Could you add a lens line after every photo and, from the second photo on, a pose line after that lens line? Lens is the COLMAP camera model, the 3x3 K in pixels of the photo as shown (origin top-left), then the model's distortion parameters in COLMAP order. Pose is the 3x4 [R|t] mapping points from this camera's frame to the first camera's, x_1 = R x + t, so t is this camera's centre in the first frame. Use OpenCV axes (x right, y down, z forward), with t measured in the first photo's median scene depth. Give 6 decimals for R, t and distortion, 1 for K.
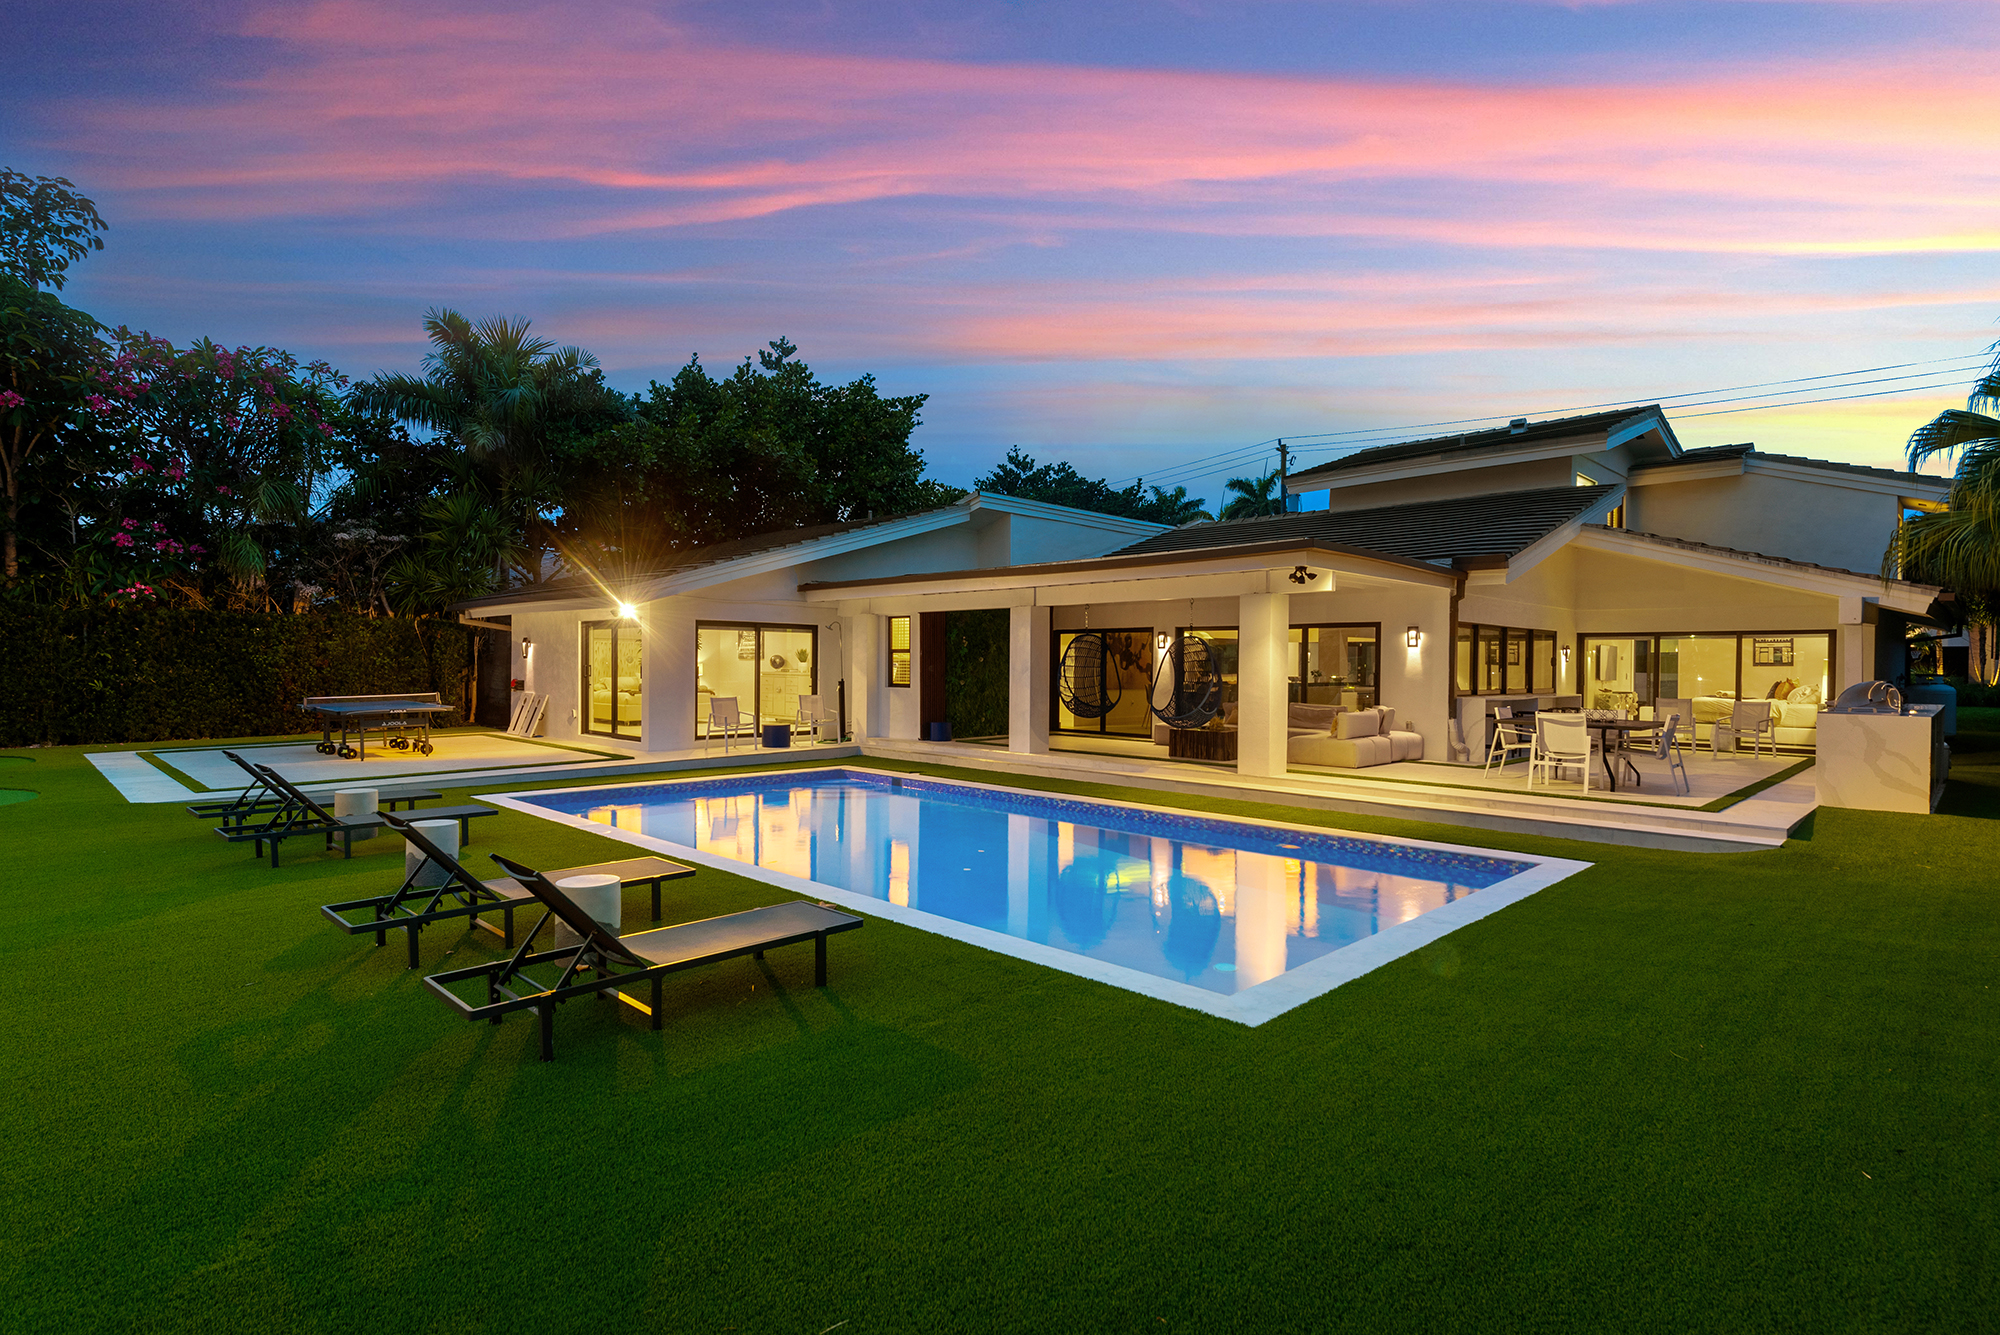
lens RADIAL K [[1013.5, 0, 1000.8], [0, 1013.5, 666.4], [0, 0, 1]] dist [0.001965, -0.000086]
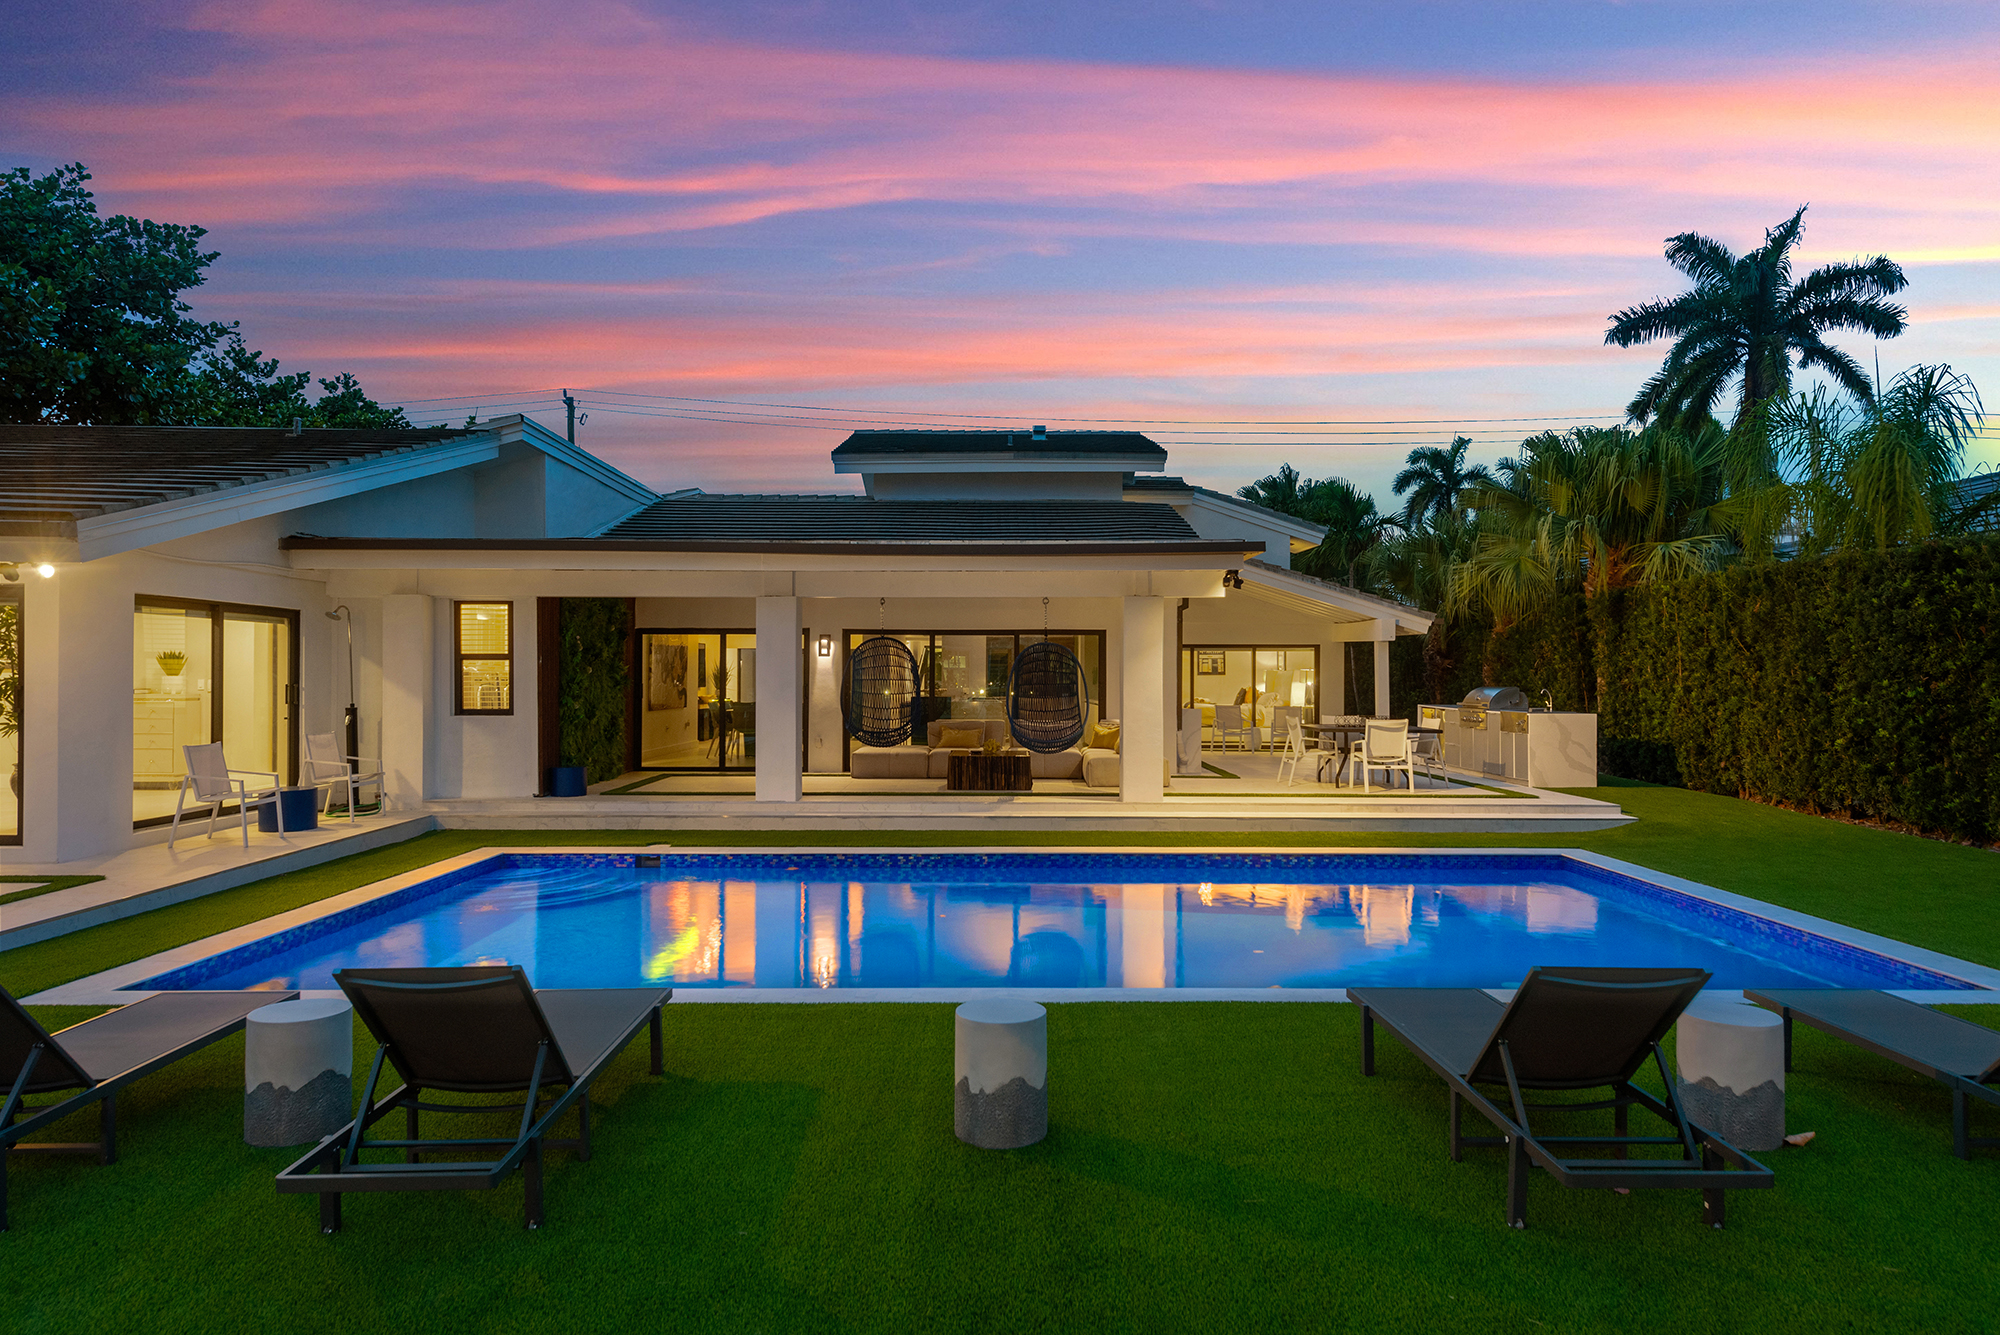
lens RADIAL K [[1201.2, 0, 998.3], [0, 1201.2, 660.8], [0, 0, 1]] dist [0.008598, 0.000486]
pose [[0.697284, 0.004883, 0.716778, -0.409130], [0.005976, 0.999902, -0.012625, -0.001601], [-0.716770, 0.013086, 0.697187, 0.256762]]
